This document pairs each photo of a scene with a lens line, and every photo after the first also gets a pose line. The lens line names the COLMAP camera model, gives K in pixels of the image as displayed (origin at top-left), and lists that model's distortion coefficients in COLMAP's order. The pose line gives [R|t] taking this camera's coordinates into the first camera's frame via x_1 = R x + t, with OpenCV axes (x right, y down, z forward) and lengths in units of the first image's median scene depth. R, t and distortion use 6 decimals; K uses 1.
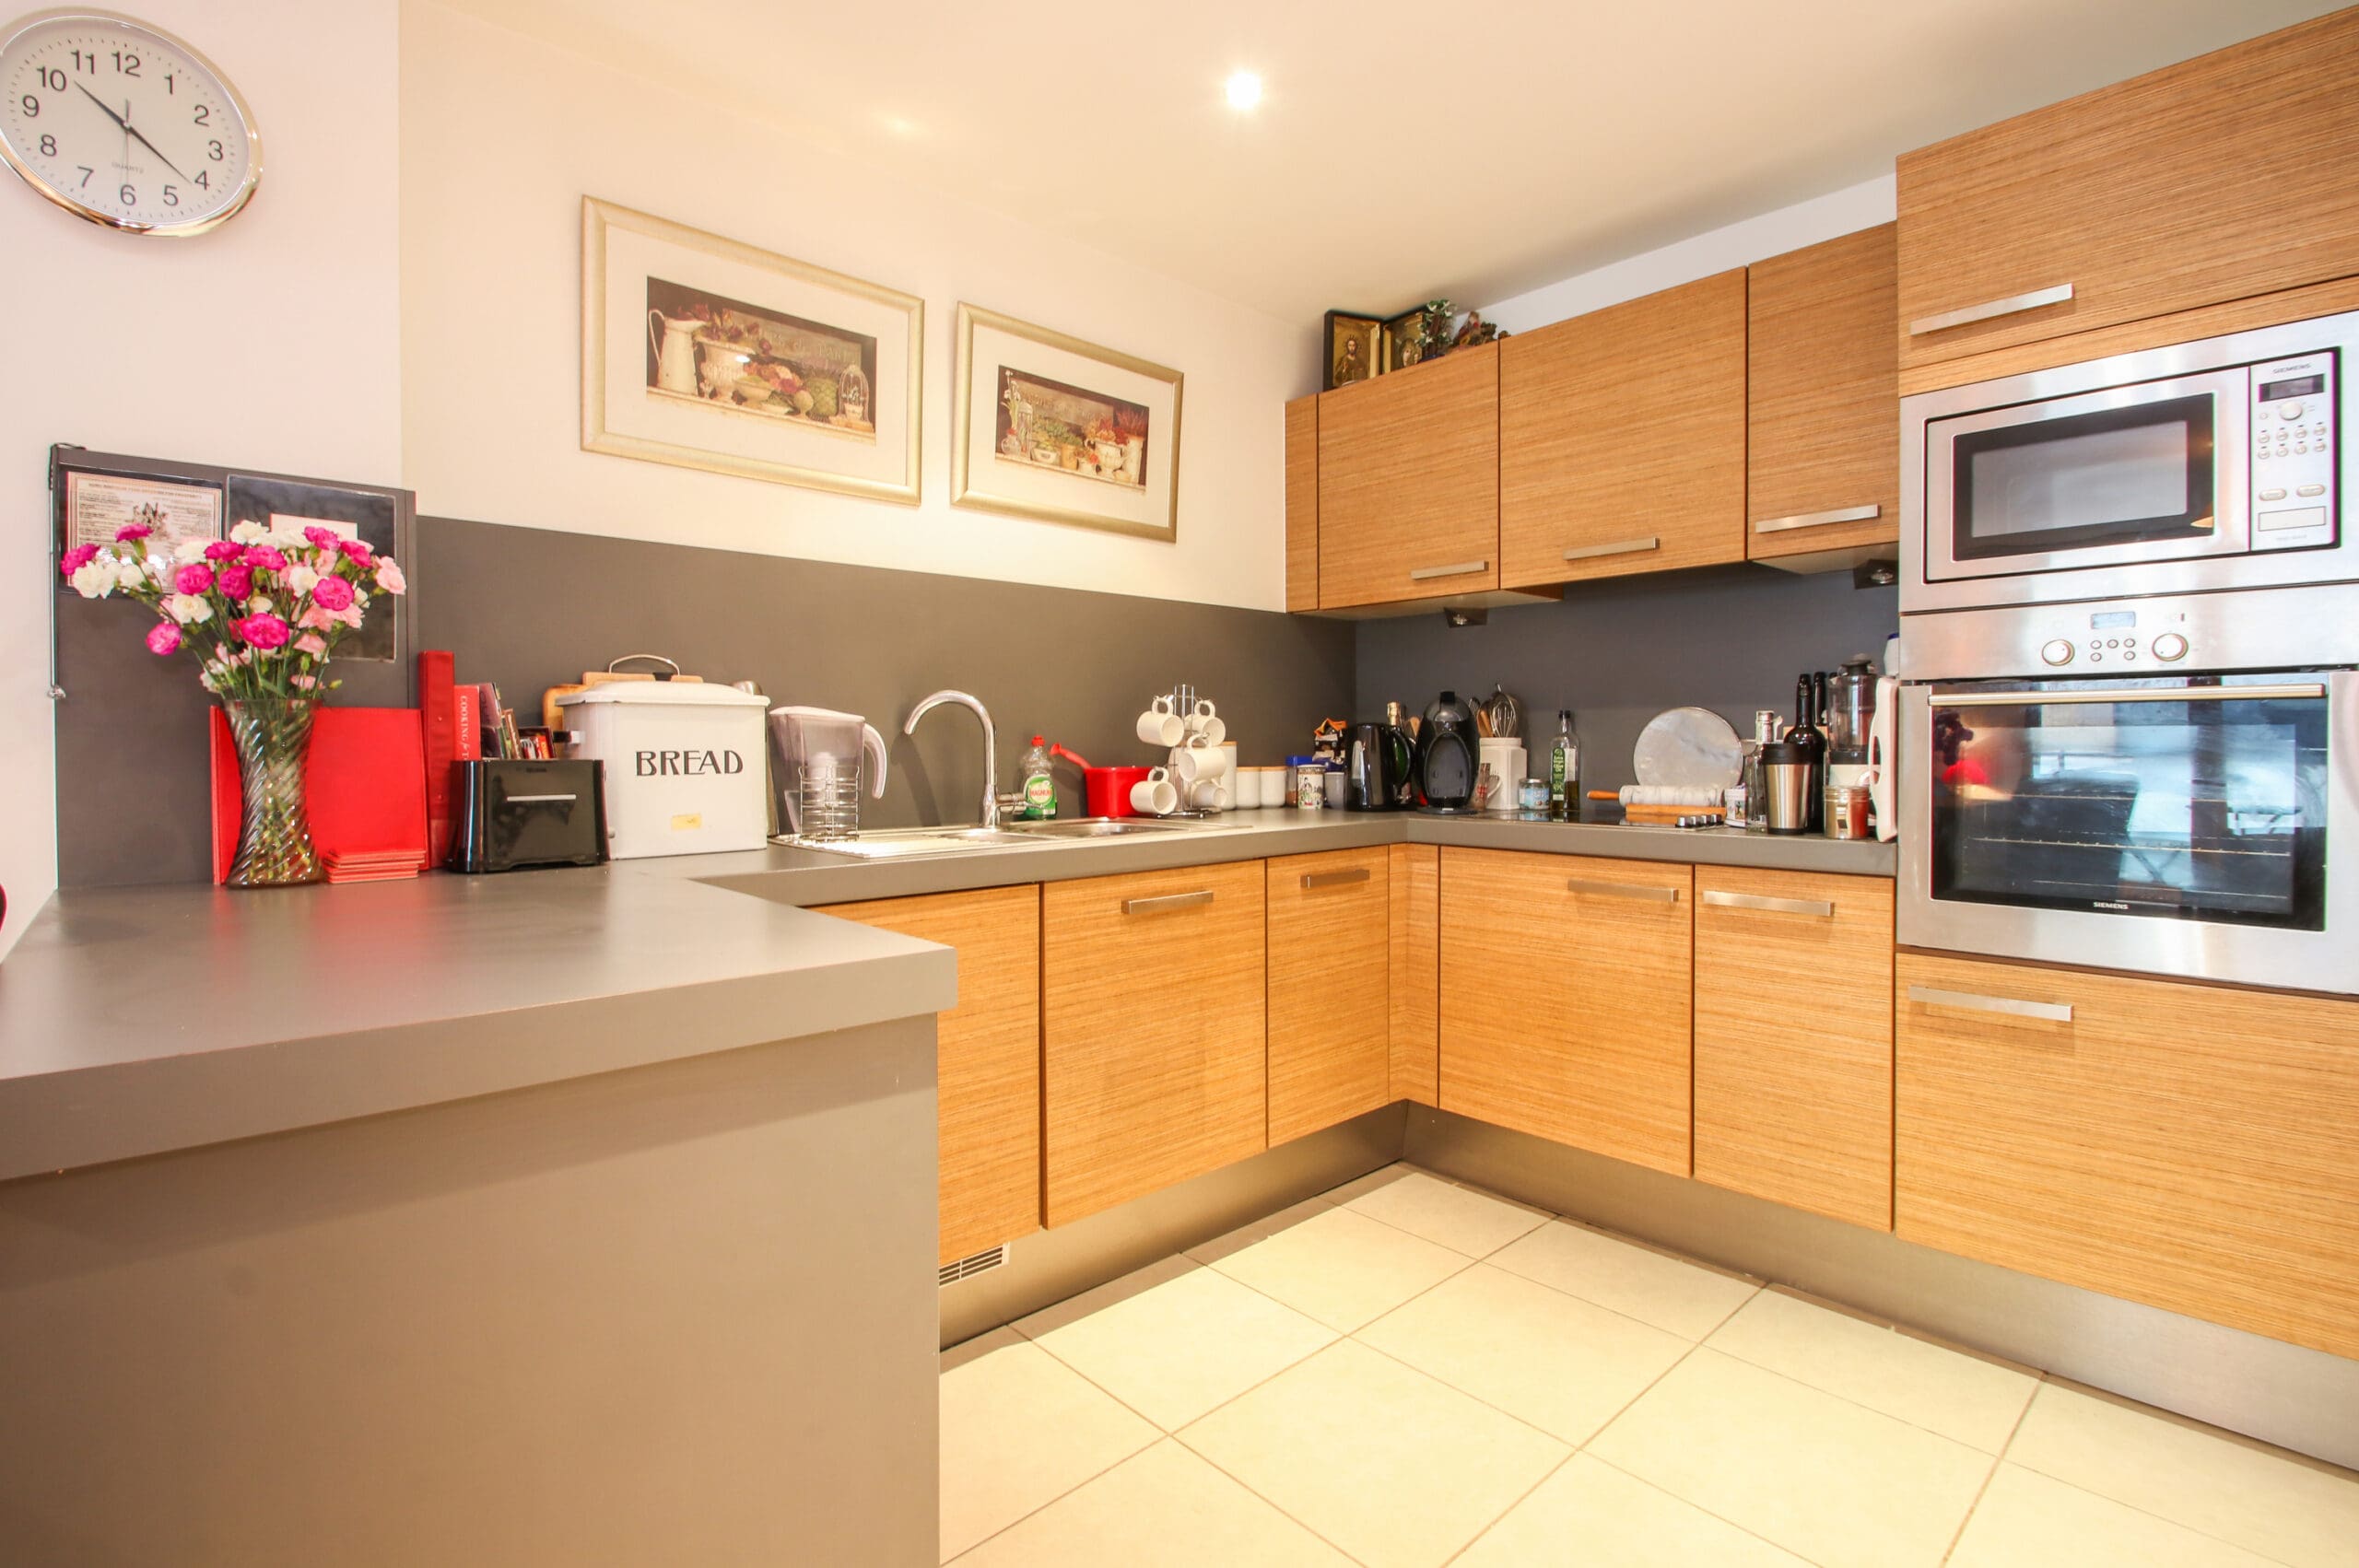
lens RADIAL K [[1113.5, 0, 1115.6], [0, 1113.5, 761.2], [0, 0, 1]] dist [-0.000211, -0.005468]
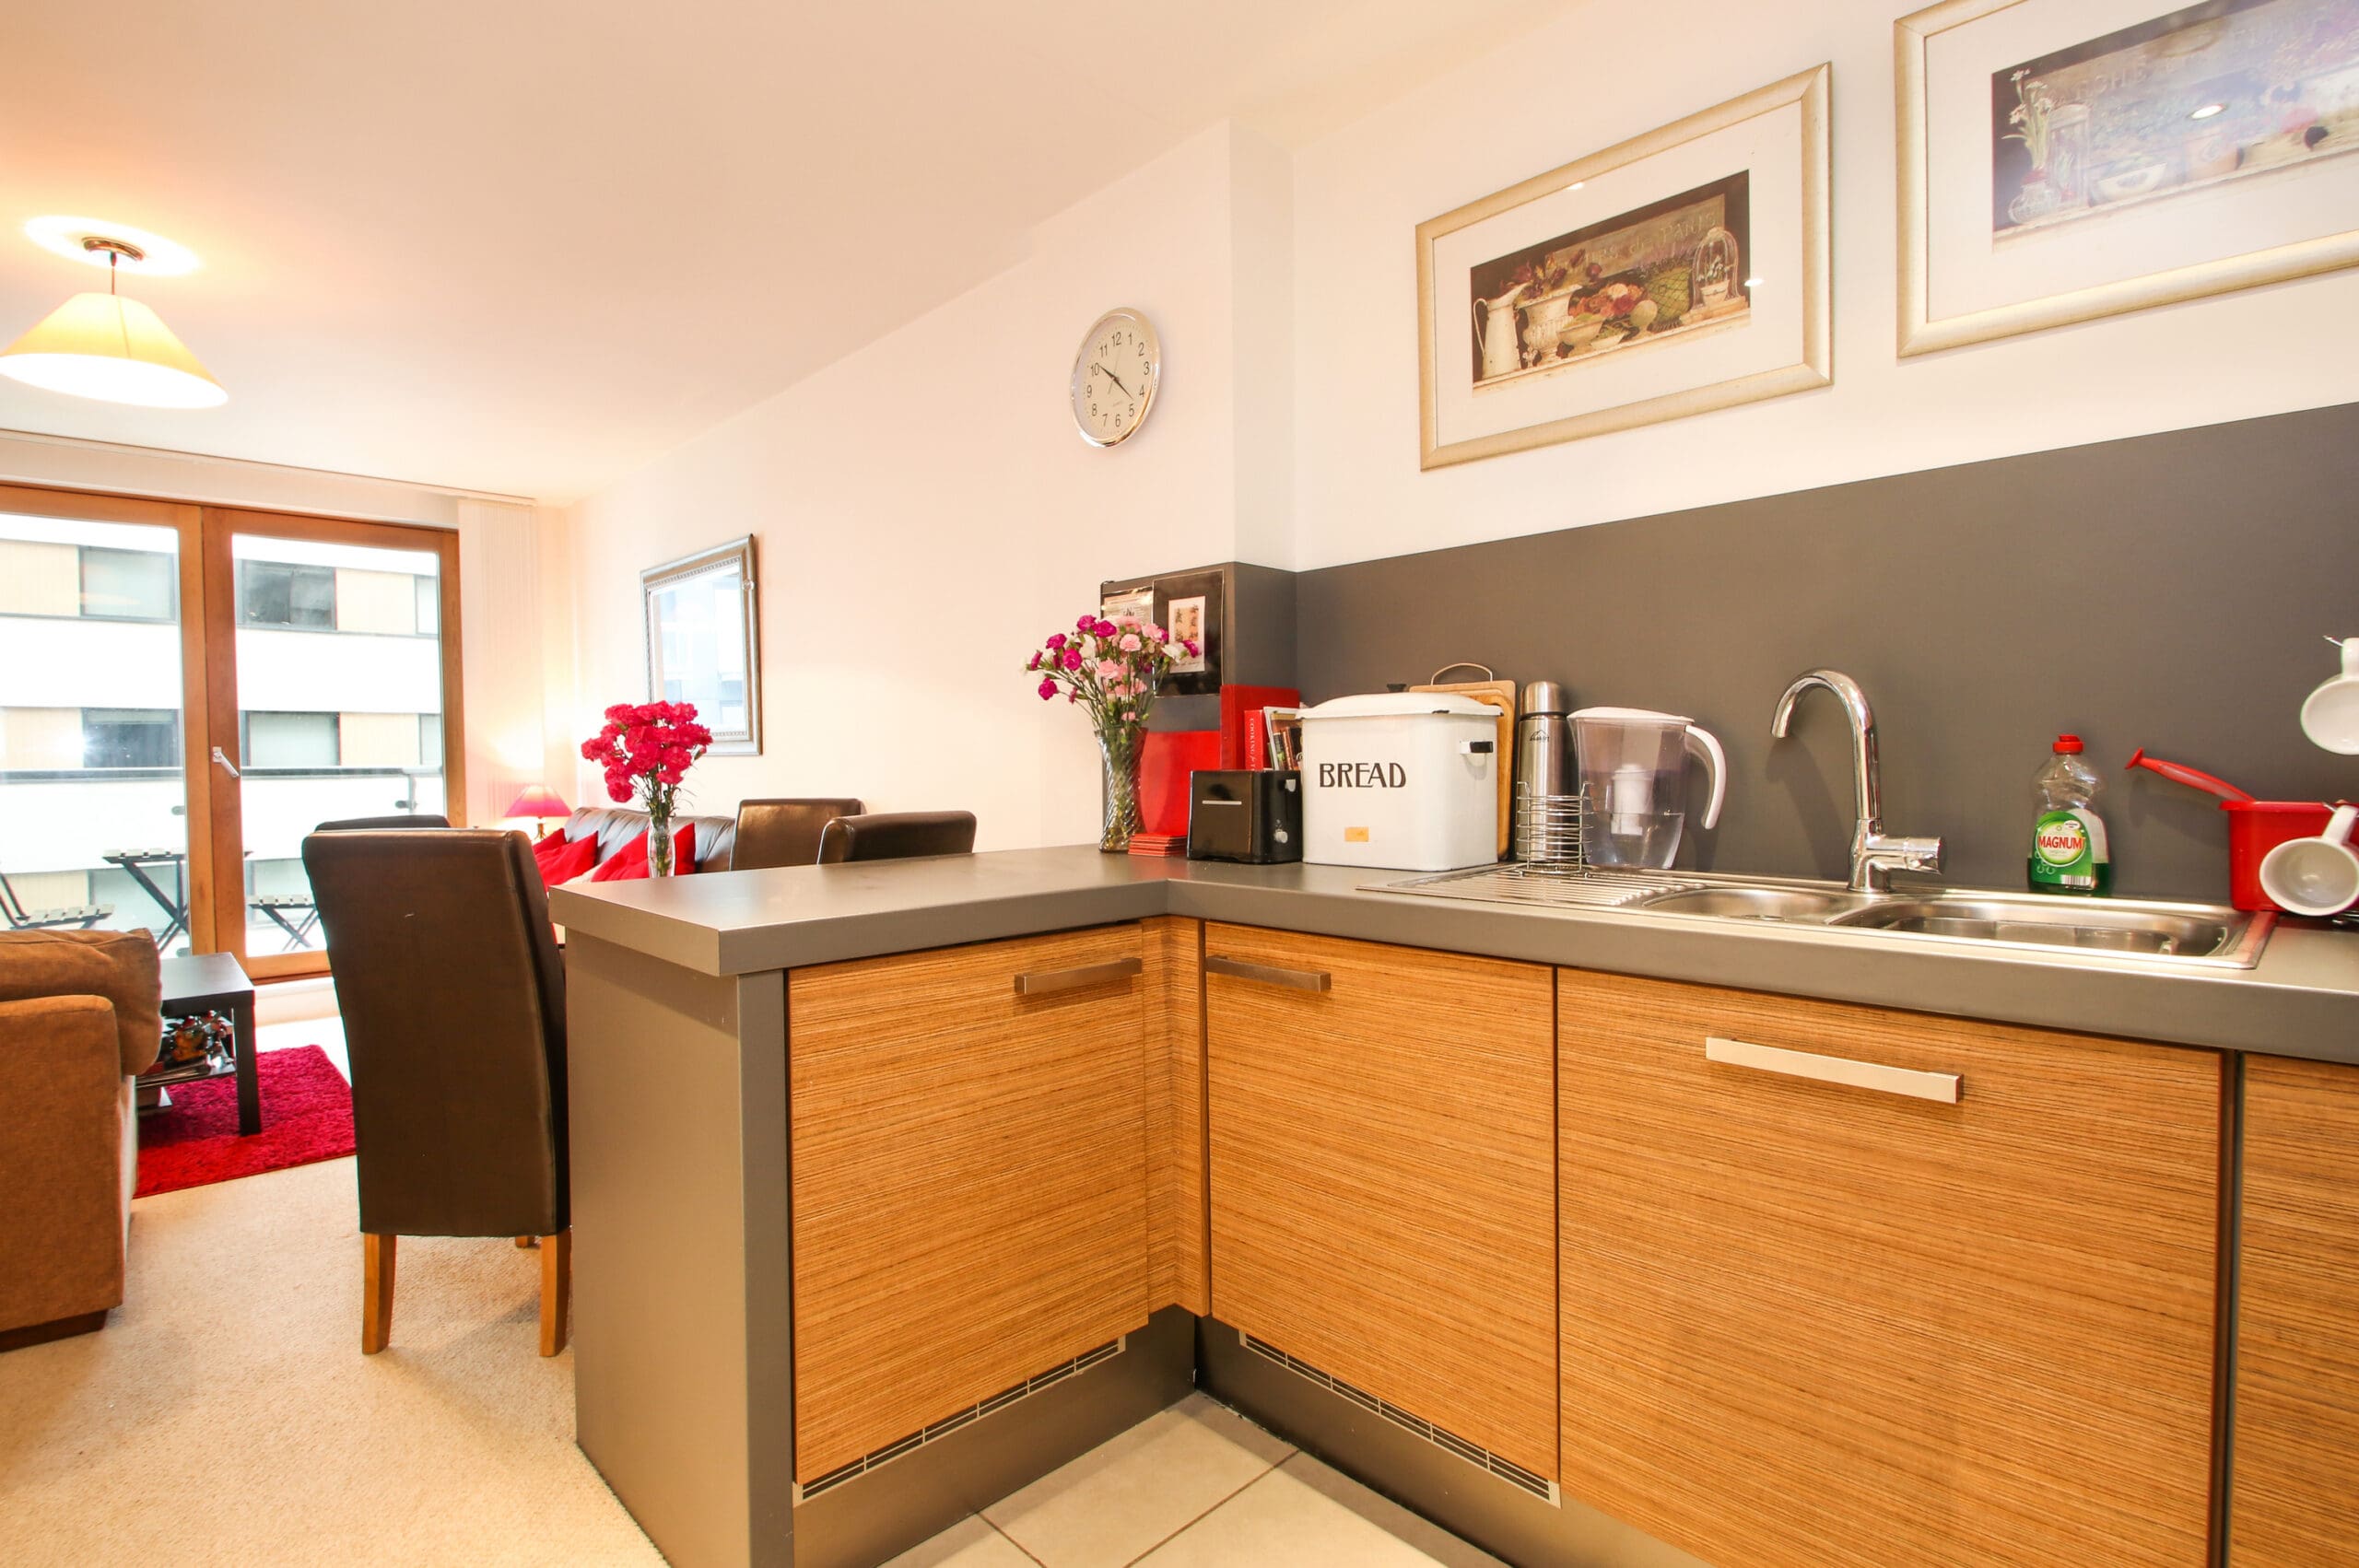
lens RADIAL K [[1113.5, 0, 1170.6], [0, 1113.5, 793.1], [0, 0, 1]] dist [-0.000211, -0.005468]
pose [[0.067397, 0.032603, -0.997193, 0.516964], [-0.005118, 0.999464, 0.032332, -0.012073], [0.997713, 0.002925, 0.067527, 0.656330]]
